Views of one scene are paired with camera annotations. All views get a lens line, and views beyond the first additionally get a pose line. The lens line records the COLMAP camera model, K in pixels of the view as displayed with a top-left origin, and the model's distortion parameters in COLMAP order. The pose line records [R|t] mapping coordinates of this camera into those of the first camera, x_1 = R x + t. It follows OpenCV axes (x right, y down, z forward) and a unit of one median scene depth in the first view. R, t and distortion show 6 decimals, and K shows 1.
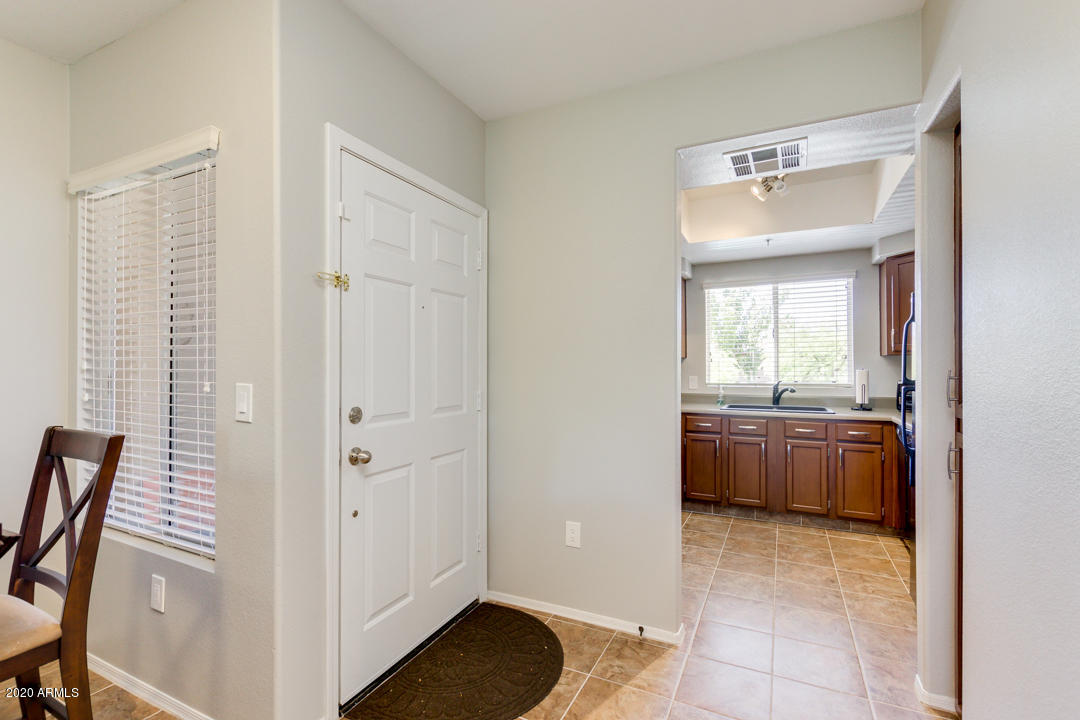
lens RADIAL K [[495.4, 0, 537.9], [0, 495.4, 362.6], [0, 0, 1]] dist [-0.001258, 0.000008]
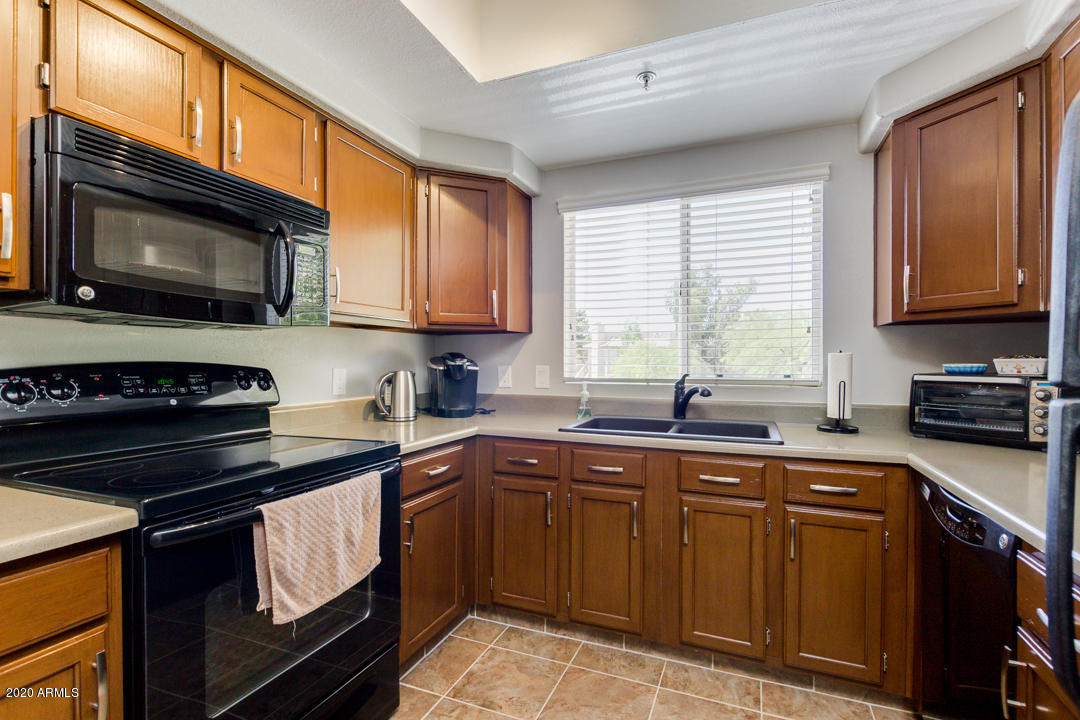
lens RADIAL K [[495.4, 0, 510.3], [0, 495.4, 362.7], [0, 0, 1]] dist [-0.001258, 0.000008]
pose [[0.999988, 0.000453, 0.004786, 0.297941], [-0.000516, 0.999915, 0.013038, 0.018347], [-0.004780, -0.013040, 0.999904, 0.467499]]
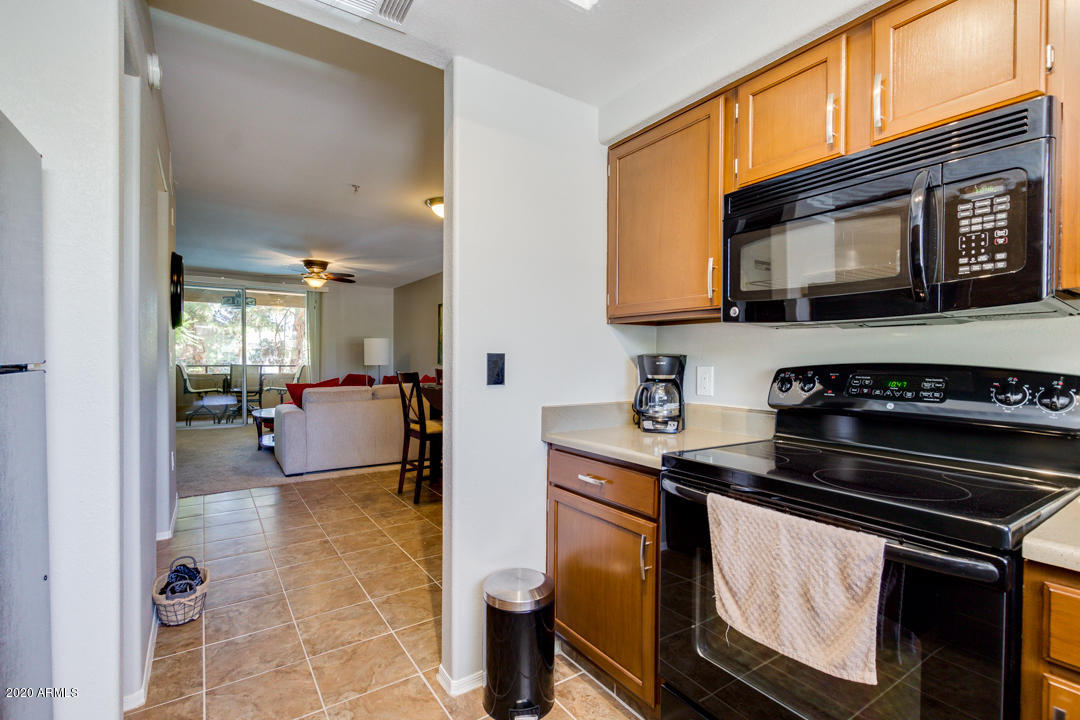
lens RADIAL K [[495.4, 0, 542.3], [0, 495.4, 362.2], [0, 0, 1]] dist [-0.001258, 0.000008]
pose [[-0.493371, -0.002333, -0.869816, 0.639312], [-0.003944, 0.999992, -0.000445, 0.027976], [0.869810, 0.003211, -0.493377, 1.127730]]
